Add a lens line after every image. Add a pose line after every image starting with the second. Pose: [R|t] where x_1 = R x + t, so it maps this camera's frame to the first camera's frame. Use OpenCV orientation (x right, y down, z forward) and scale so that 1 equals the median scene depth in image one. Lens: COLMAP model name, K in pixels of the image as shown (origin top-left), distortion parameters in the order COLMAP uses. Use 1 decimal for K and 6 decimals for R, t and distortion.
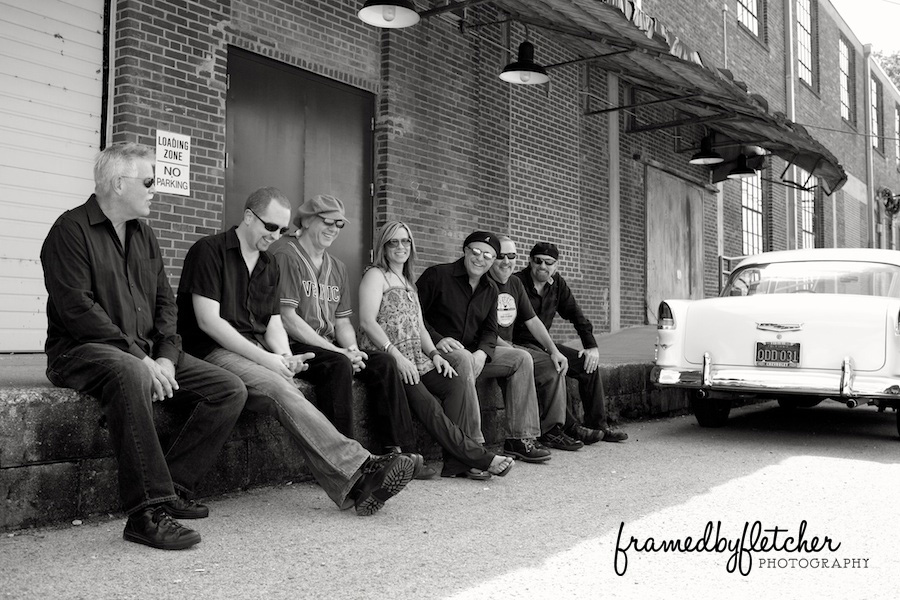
lens RADIAL K [[917.2, 0, 456.5], [0, 917.2, 297.8], [0, 0, 1]] dist [-0.045854, 0.000000]
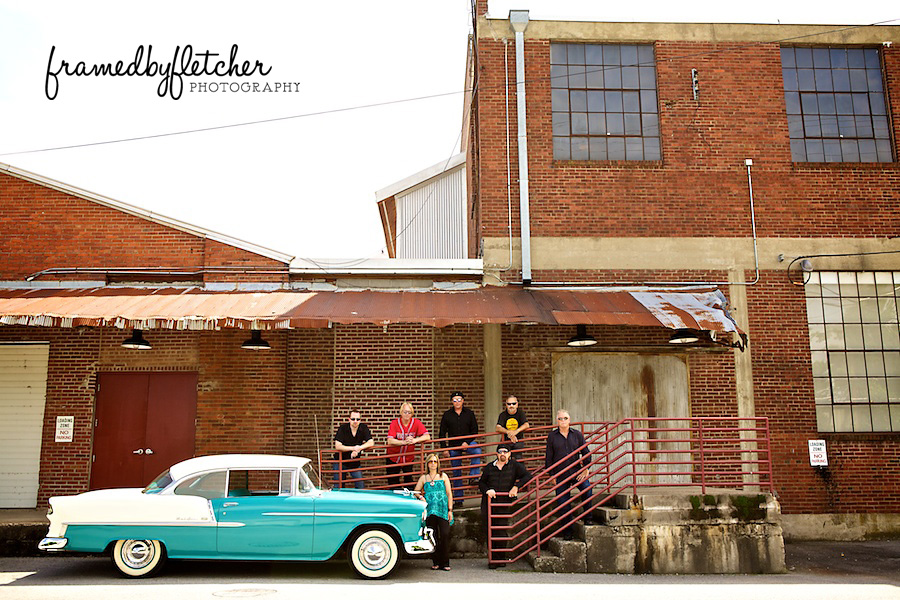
lens RADIAL K [[828.6, 0, 445.4], [0, 828.6, 299.3], [0, 0, 1]] dist [-0.051444, 0.000000]
pose [[0.583966, -0.170741, -0.793619, 1.836053], [0.042887, 0.982754, -0.179874, -0.046264], [0.810645, 0.071004, 0.581217, 0.473908]]
